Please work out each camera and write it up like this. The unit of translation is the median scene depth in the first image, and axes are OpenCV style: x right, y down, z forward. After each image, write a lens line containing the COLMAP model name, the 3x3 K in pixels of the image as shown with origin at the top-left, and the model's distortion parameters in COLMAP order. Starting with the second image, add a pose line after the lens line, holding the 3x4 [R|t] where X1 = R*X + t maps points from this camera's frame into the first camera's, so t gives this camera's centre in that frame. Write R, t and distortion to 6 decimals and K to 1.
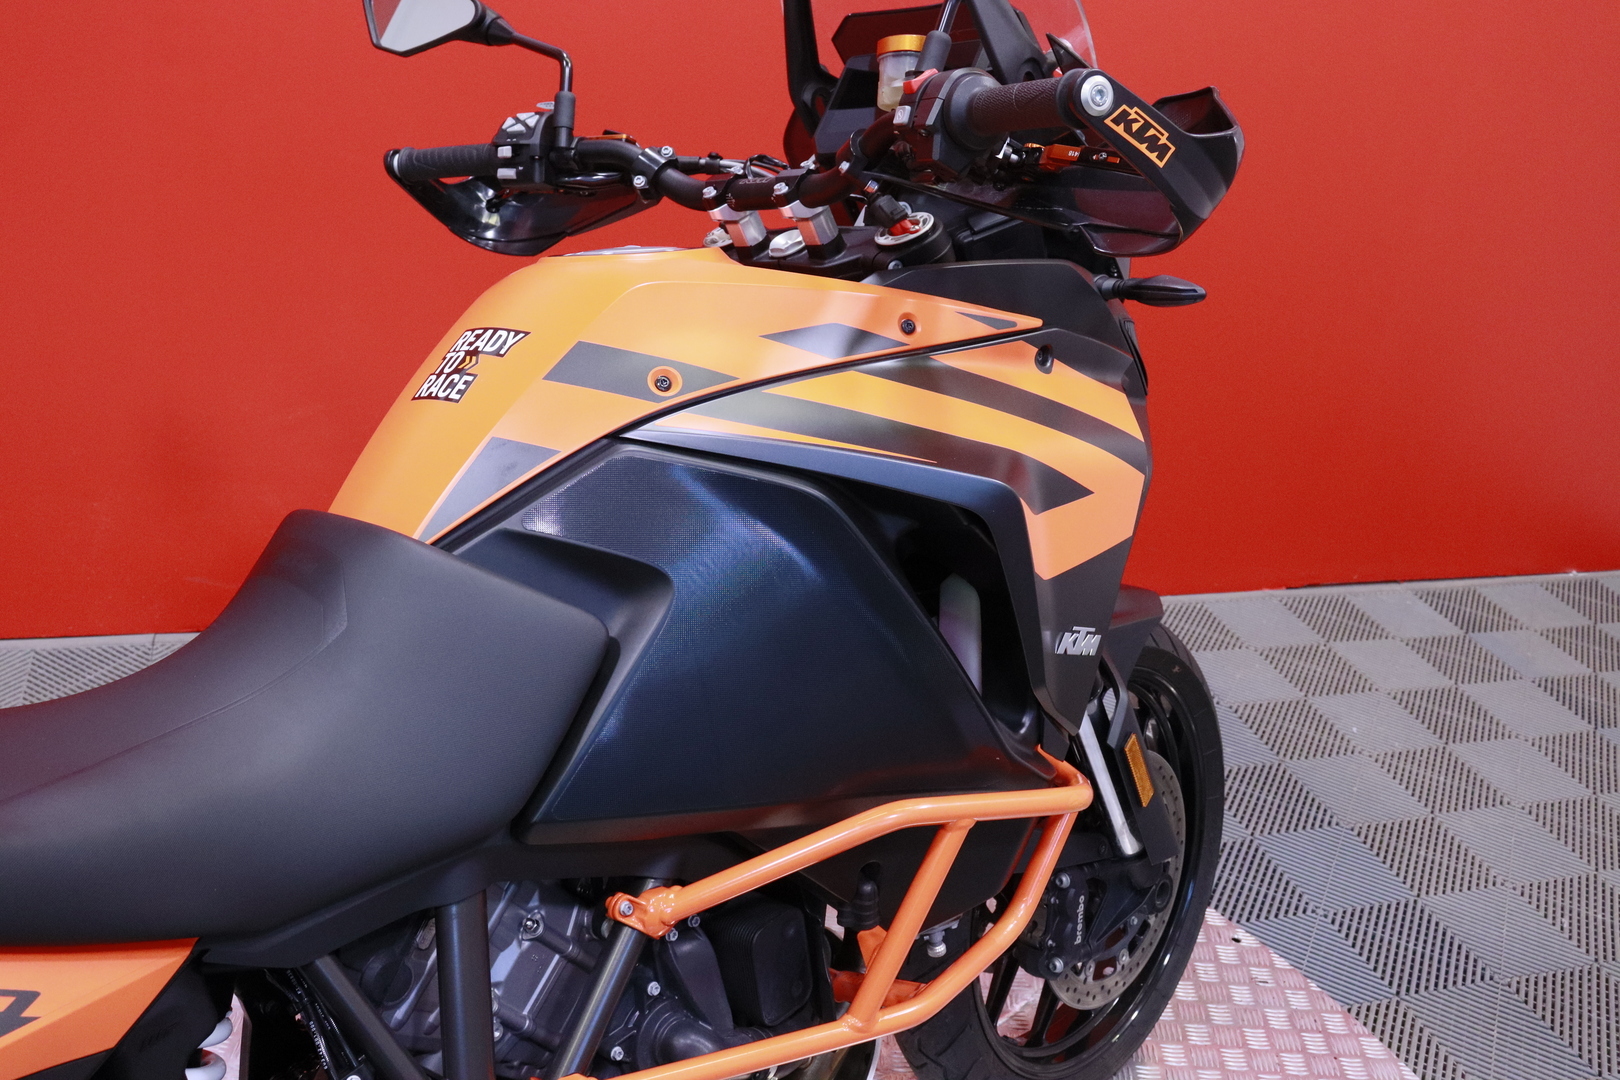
lens RADIAL K [[1457.7, 0, 780.2], [0, 1457.7, 523.1], [0, 0, 1]] dist [-0.117152, 0.111252]
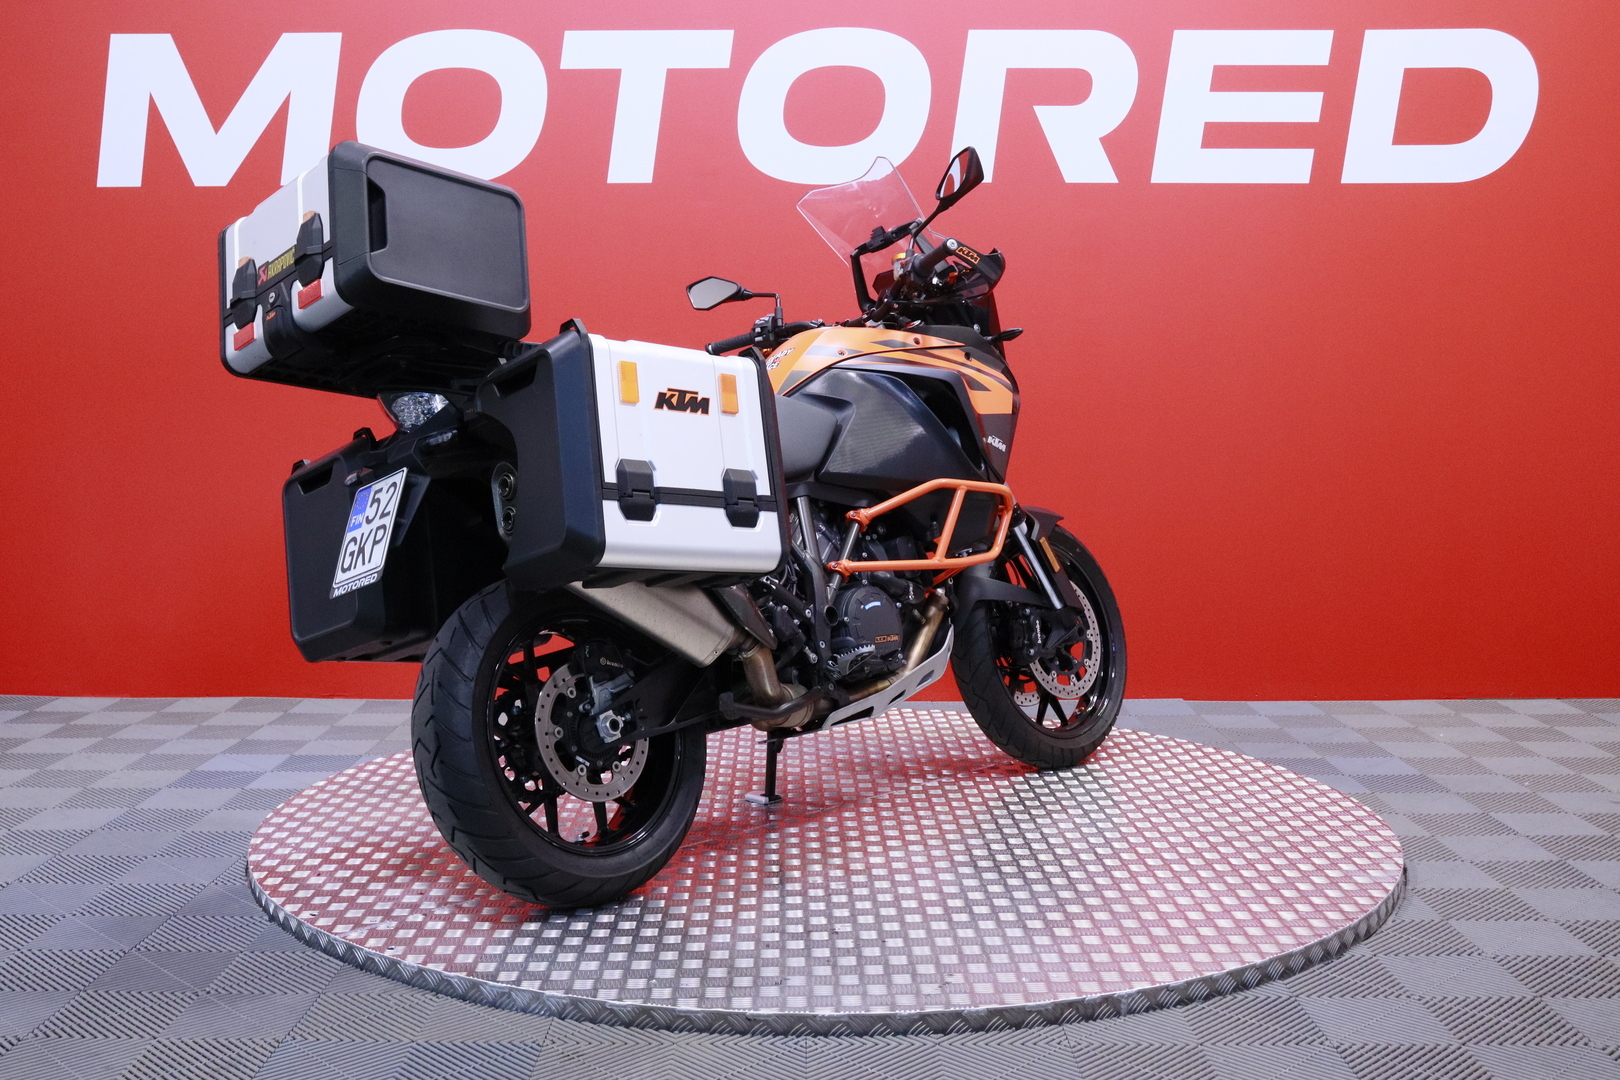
lens RADIAL K [[1682.5, 0, 810.0], [0, 1682.5, 540.0], [0, 0, 1]] dist [-0.143227, 0.000476]
pose [[0.991545, -0.125226, 0.034024, -0.256531], [0.129266, 0.930186, -0.343575, 1.193426], [0.011376, 0.345068, 0.938509, -1.784652]]
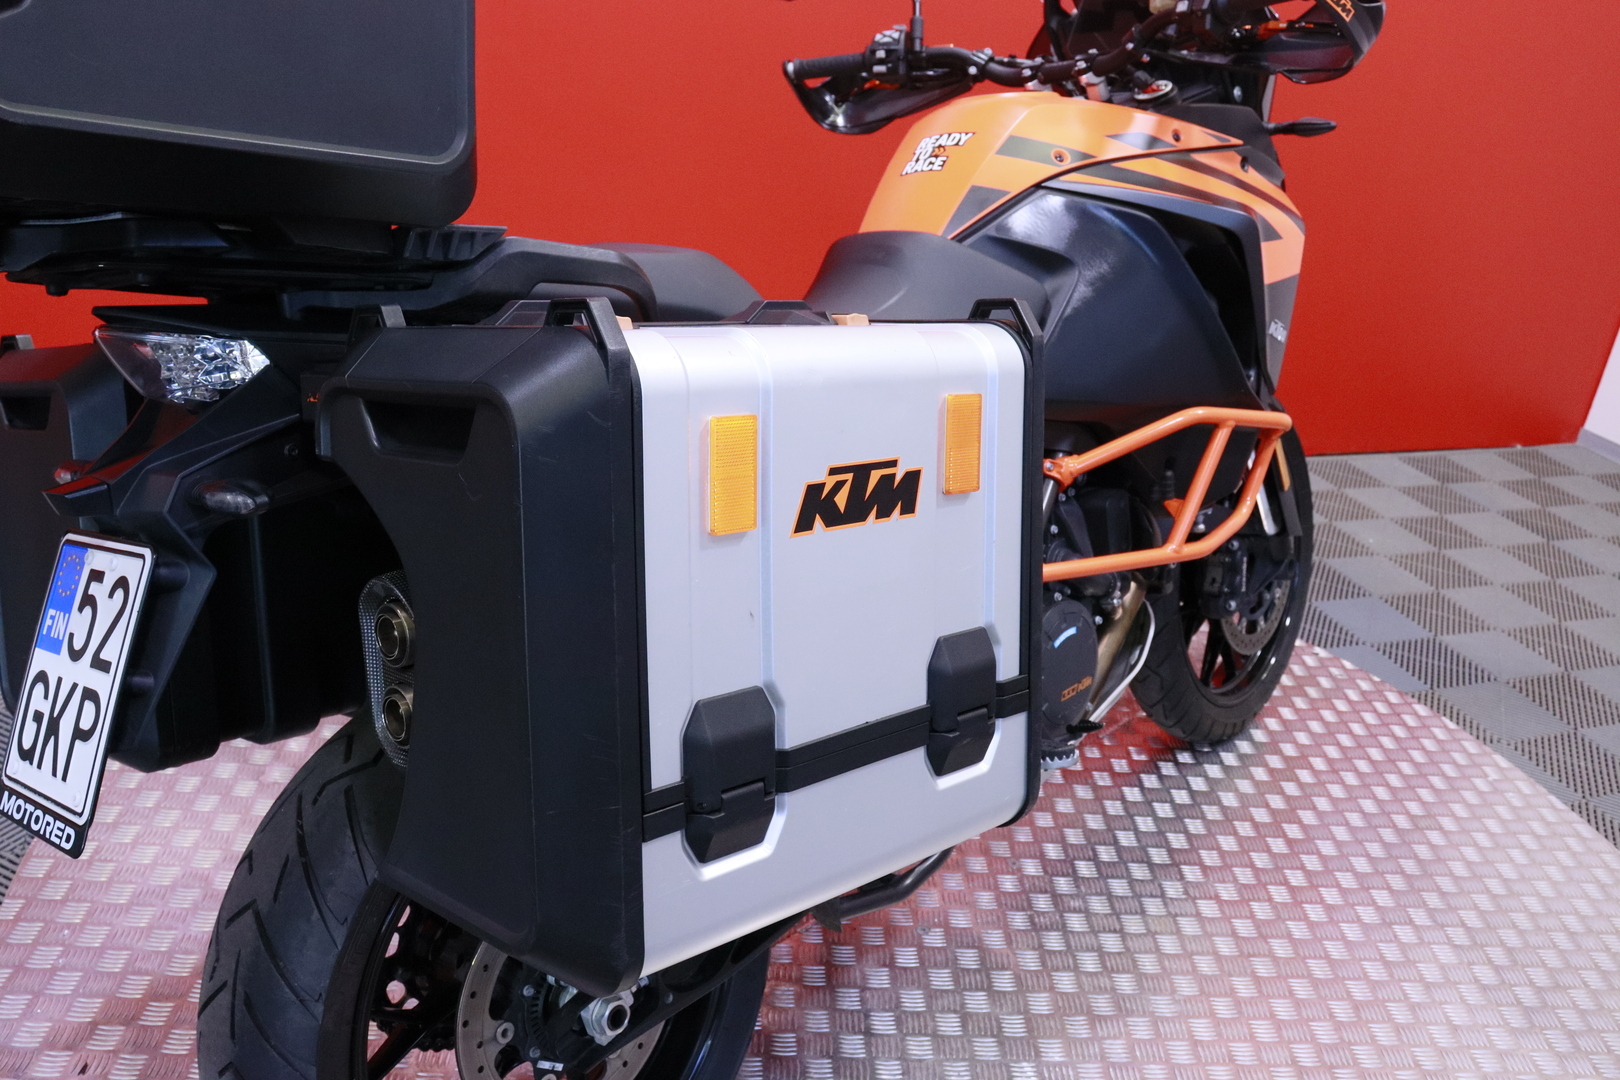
lens RADIAL K [[1415.6, 0, 767.9], [0, 1415.6, 541.6], [0, 0, 1]] dist [-0.161539, 0.166217]
pose [[0.998803, -0.036618, 0.032438, -0.391793], [0.037038, 0.999237, -0.012418, 0.289583], [-0.031958, 0.013605, 0.999397, -0.499471]]
